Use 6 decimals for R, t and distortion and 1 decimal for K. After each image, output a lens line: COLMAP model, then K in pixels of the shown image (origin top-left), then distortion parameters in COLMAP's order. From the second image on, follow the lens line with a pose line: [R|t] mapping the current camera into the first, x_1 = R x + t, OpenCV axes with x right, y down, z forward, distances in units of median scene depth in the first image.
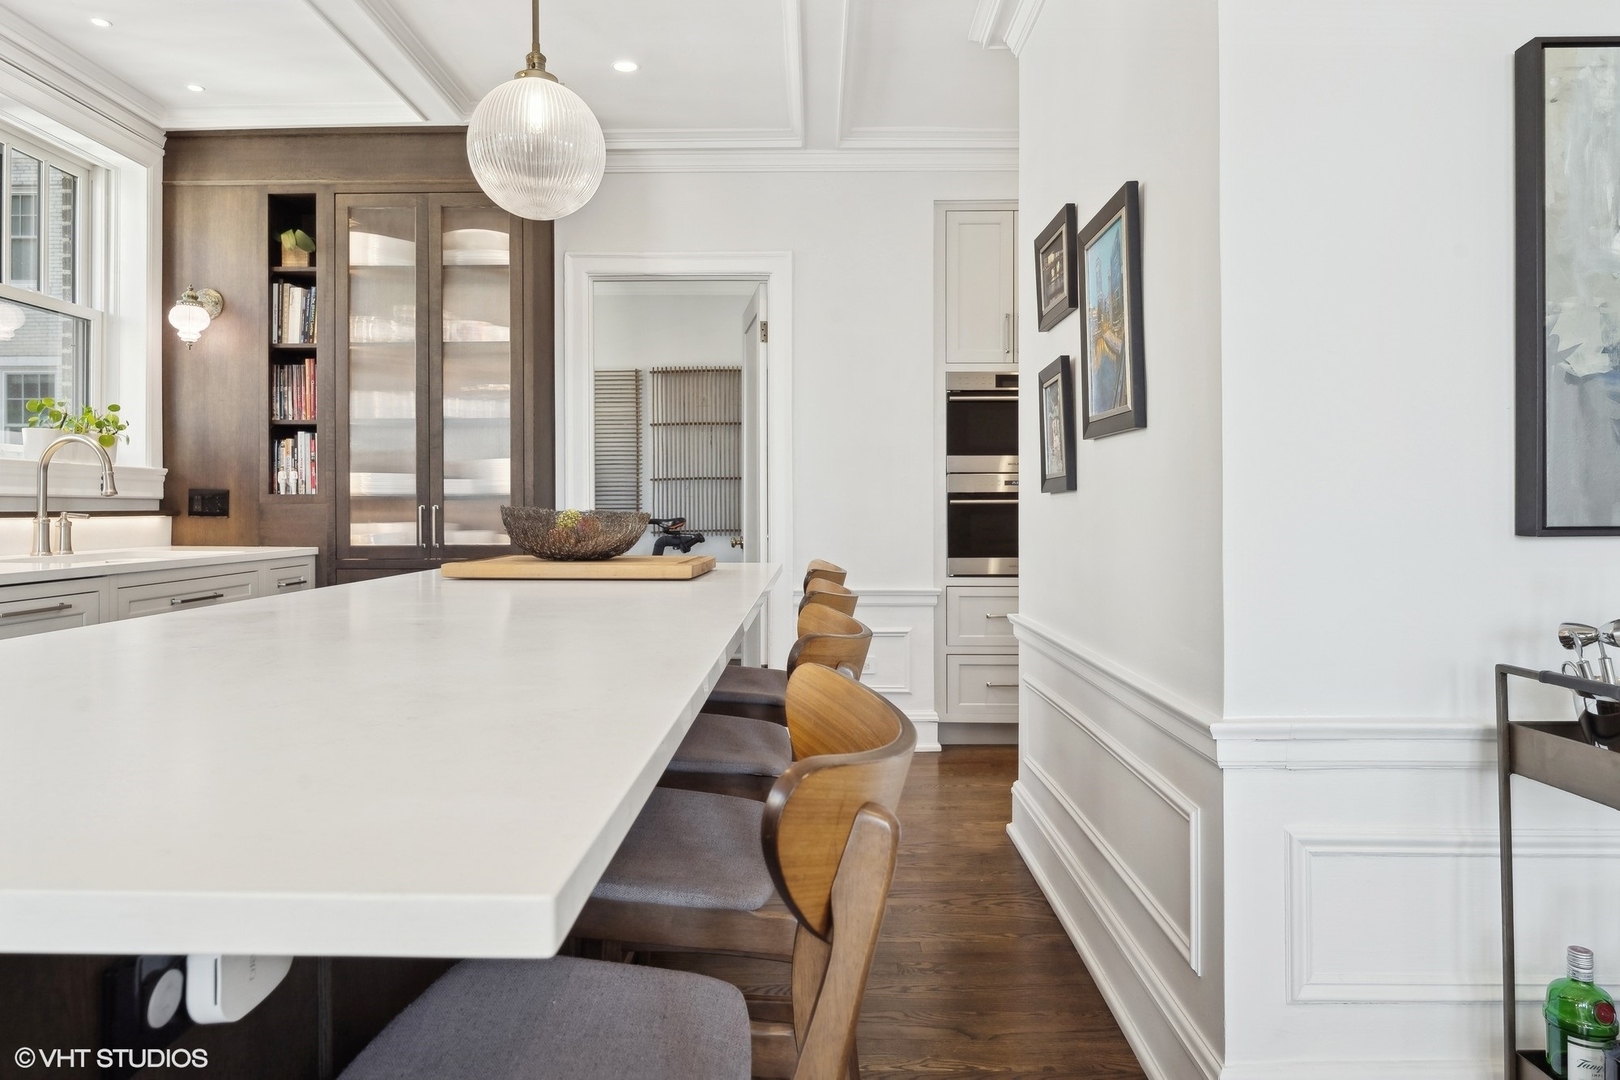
lens RADIAL K [[1014.3, 0, 809.8], [0, 1014.3, 506.0], [0, 0, 1]] dist [0.004884, 0.001078]
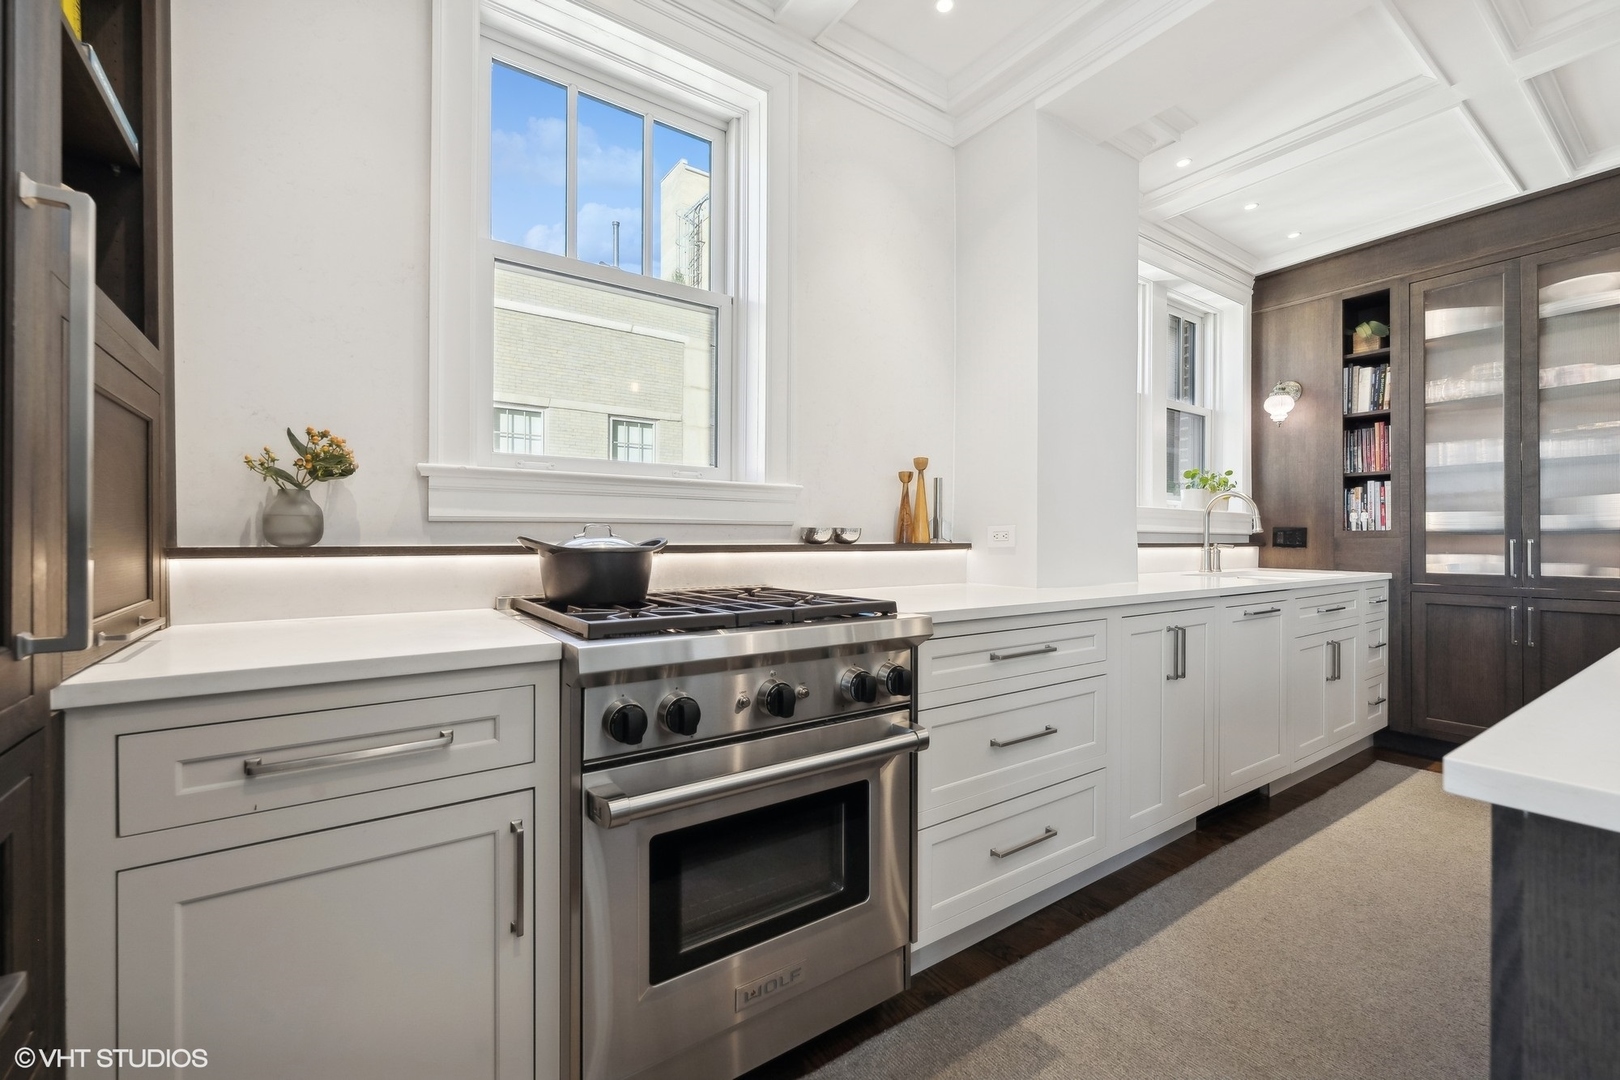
lens RADIAL K [[671.2, 0, 804.1], [0, 671.2, 538.0], [0, 0, 1]] dist [0.000185, -0.000059]
pose [[0.581138, -0.000605, -0.813805, -0.234513], [0.000022, 1.000000, -0.000728, -0.001543], [0.813805, 0.000405, 0.581138, -0.059986]]
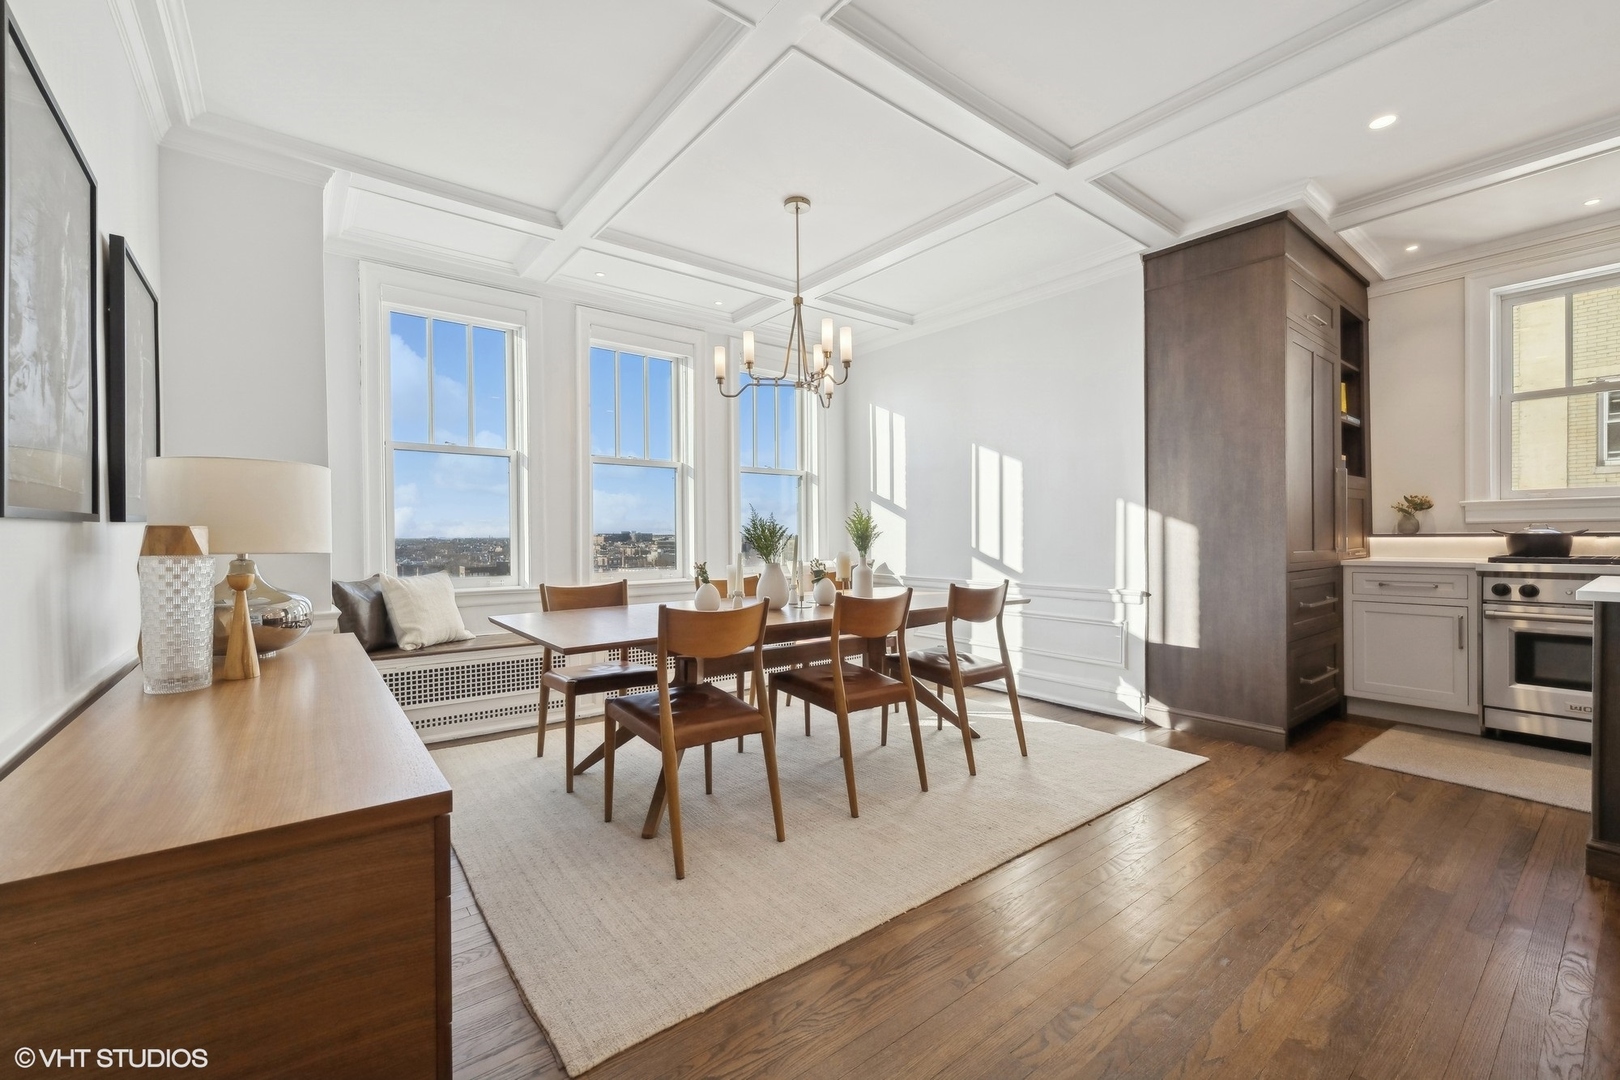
lens RADIAL K [[671.2, 0, 804.1], [0, 671.2, 538.0], [0, 0, 1]] dist [0.000185, -0.000059]
pose [[-0.774764, 0.009055, -0.632185, 0.653825], [0.008250, 0.999957, 0.004212, -0.002451], [0.632196, -0.001953, -0.774806, 0.127576]]
